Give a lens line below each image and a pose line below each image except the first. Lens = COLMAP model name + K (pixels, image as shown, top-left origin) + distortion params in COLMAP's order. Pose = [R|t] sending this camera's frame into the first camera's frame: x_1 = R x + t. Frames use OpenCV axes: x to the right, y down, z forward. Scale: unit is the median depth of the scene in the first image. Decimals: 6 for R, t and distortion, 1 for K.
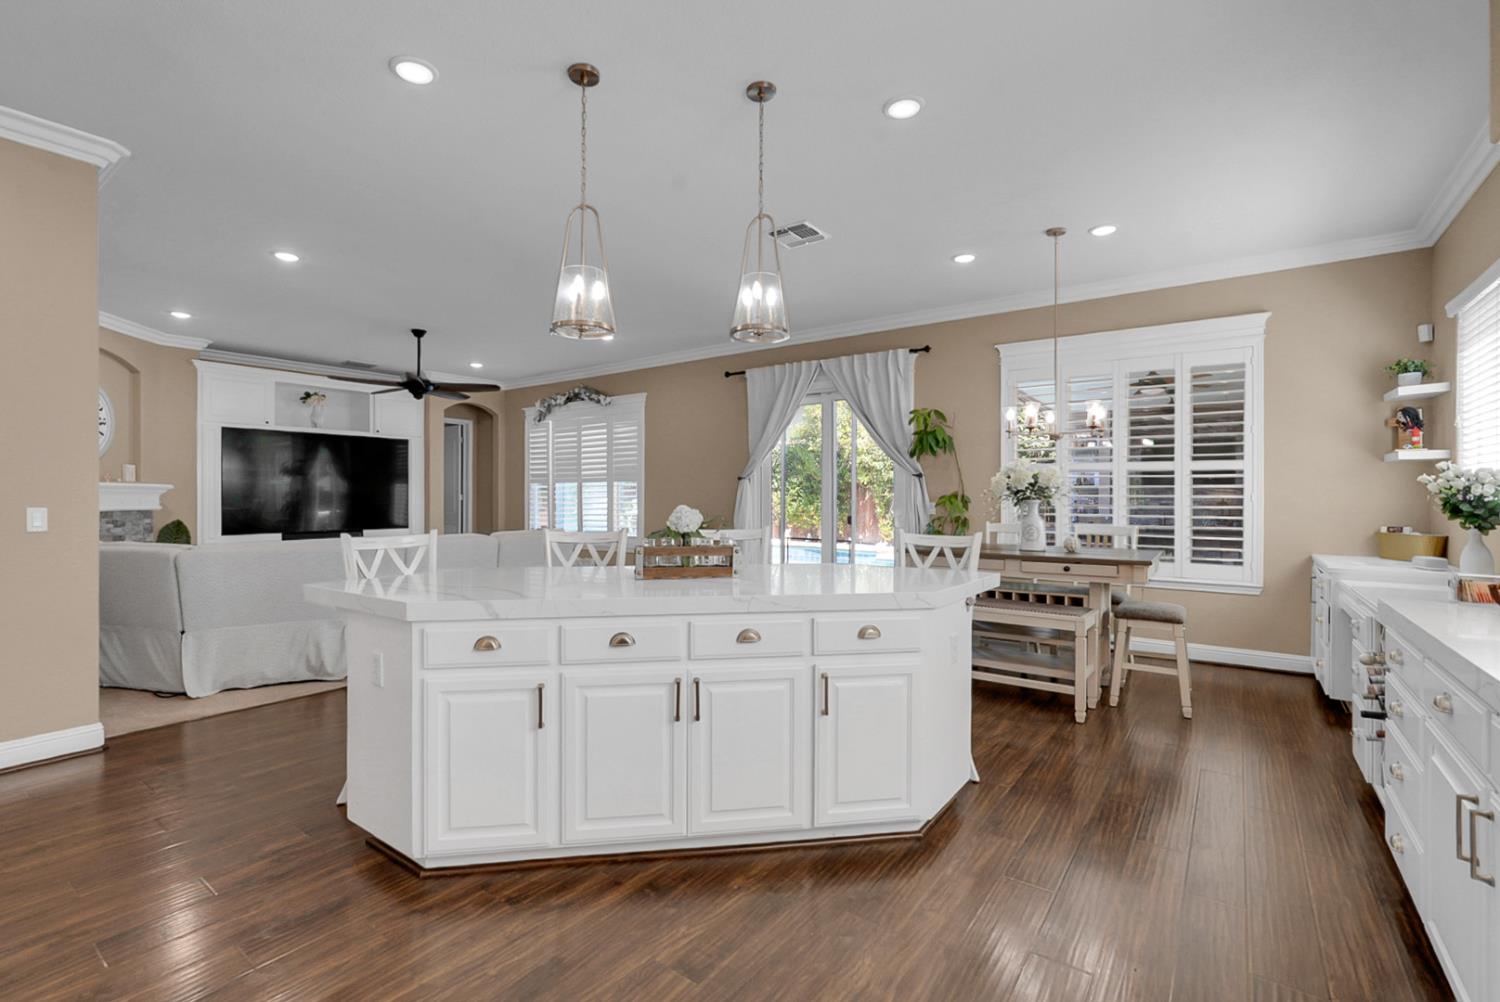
lens RADIAL K [[672.9, 0, 750.7], [0, 672.9, 498.6], [0, 0, 1]] dist [-0.012909, 0.004843]
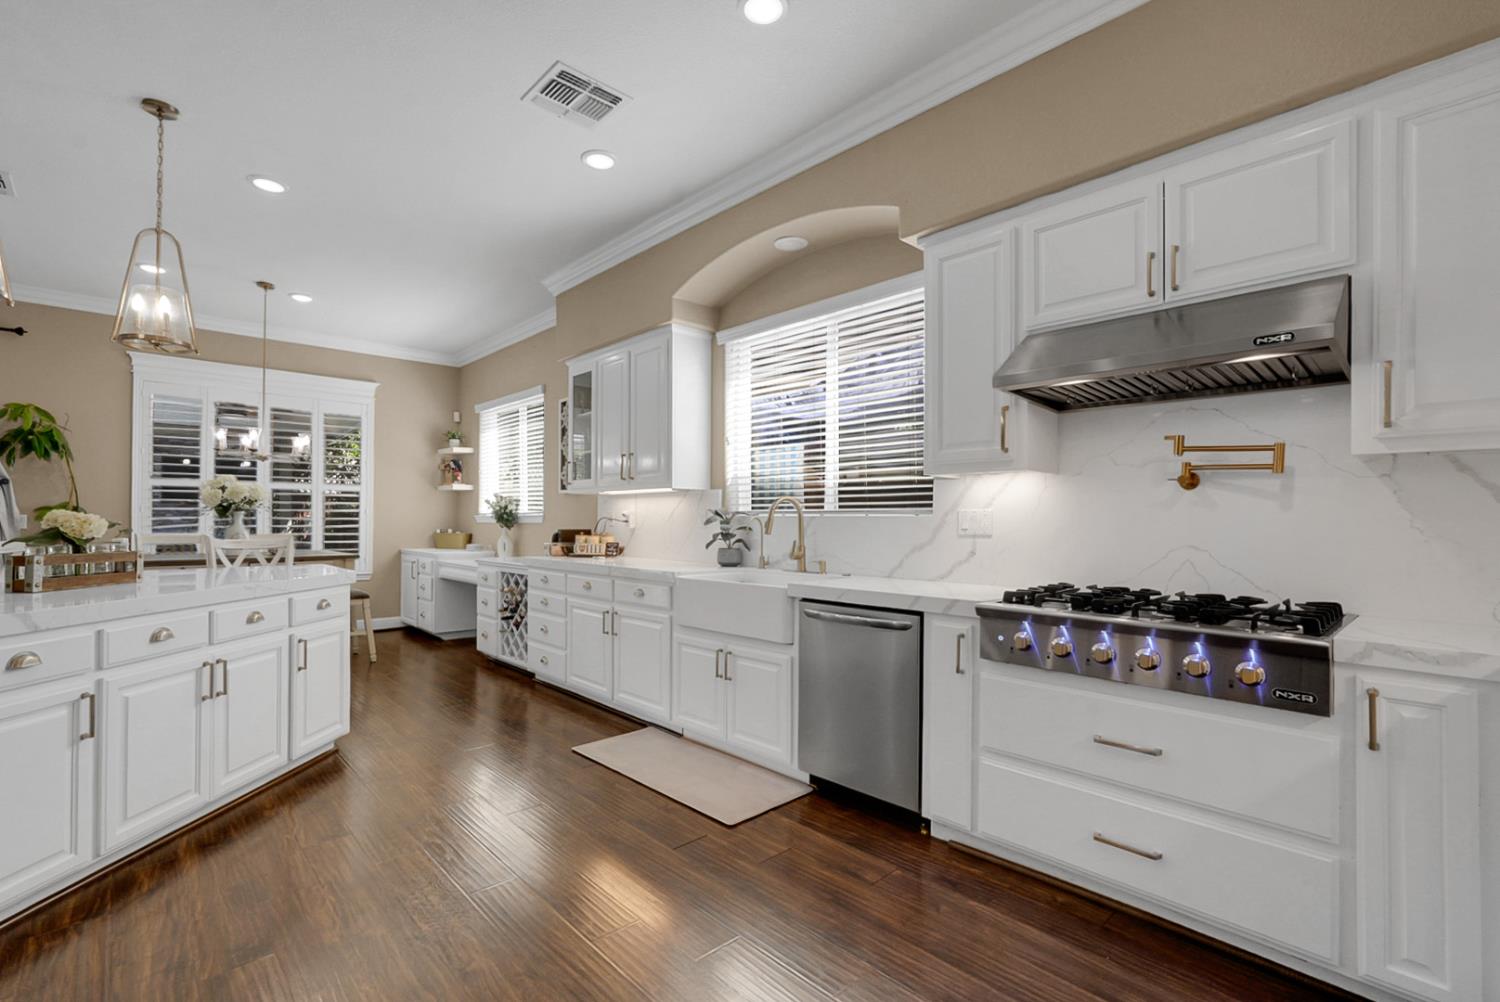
lens RADIAL K [[672.9, 0, 743.9], [0, 672.9, 513.4], [0, 0, 1]] dist [-0.012909, 0.004843]
pose [[0.183143, 0.007100, 0.983061, -0.579931], [0.002526, 0.999967, -0.007693, 0.017319], [-0.983083, 0.003892, 0.183119, -0.048169]]
